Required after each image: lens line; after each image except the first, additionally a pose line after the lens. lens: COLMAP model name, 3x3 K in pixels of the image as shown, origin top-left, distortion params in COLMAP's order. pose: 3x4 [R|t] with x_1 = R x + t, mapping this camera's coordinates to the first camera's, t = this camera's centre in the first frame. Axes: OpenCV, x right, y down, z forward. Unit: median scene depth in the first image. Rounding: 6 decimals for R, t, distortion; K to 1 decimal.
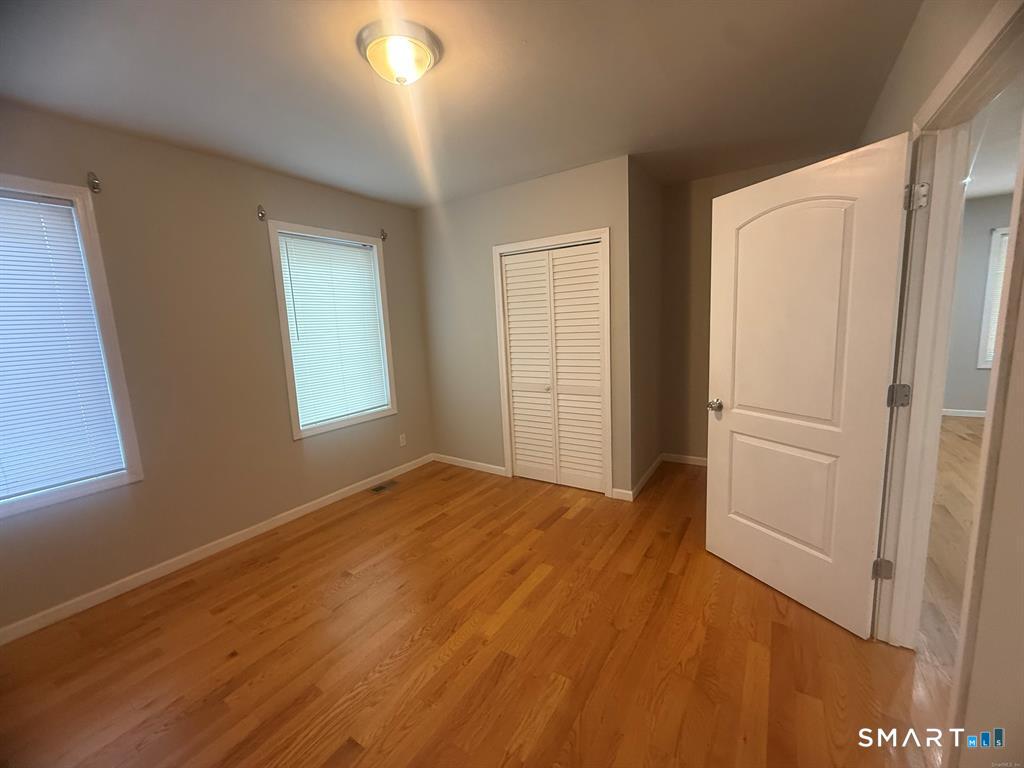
lens RADIAL K [[407.4, 0, 509.6], [0, 407.4, 383.6], [0, 0, 1]] dist [0.000644, -0.000132]
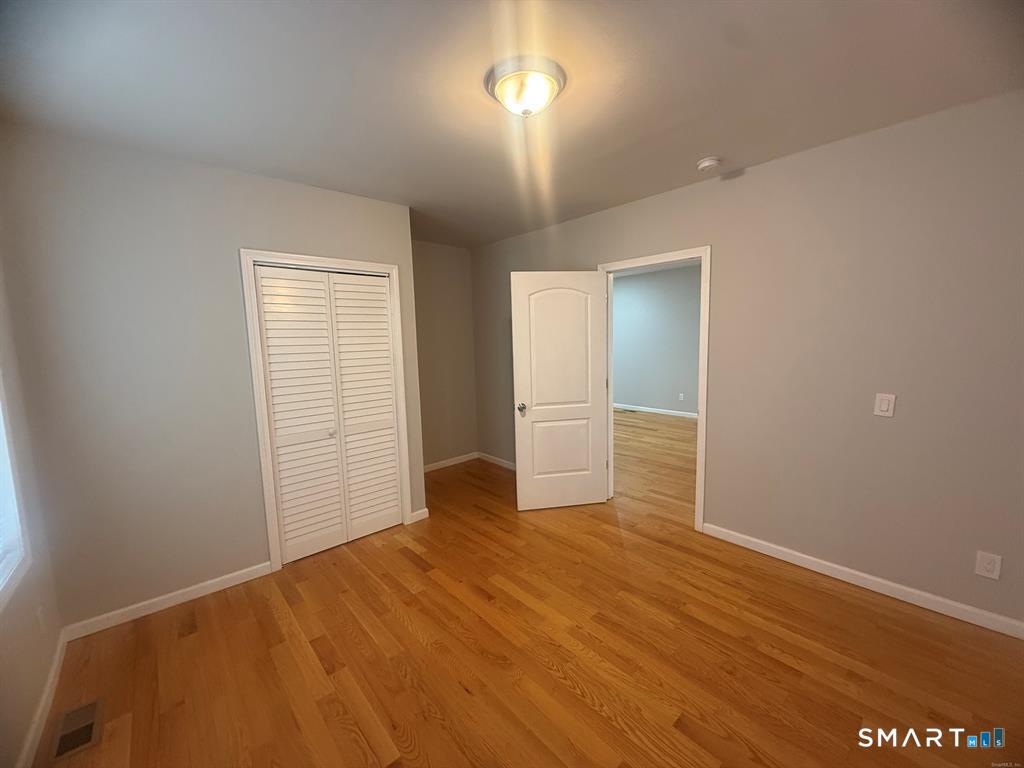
lens RADIAL K [[407.4, 0, 509.6], [0, 407.4, 383.6], [0, 0, 1]] dist [0.000644, -0.000132]
pose [[0.261299, -0.066135, 0.962990, -0.884267], [0.159865, 0.986837, 0.024395, -0.072745], [-0.951928, 0.147574, 0.268432, 0.589644]]
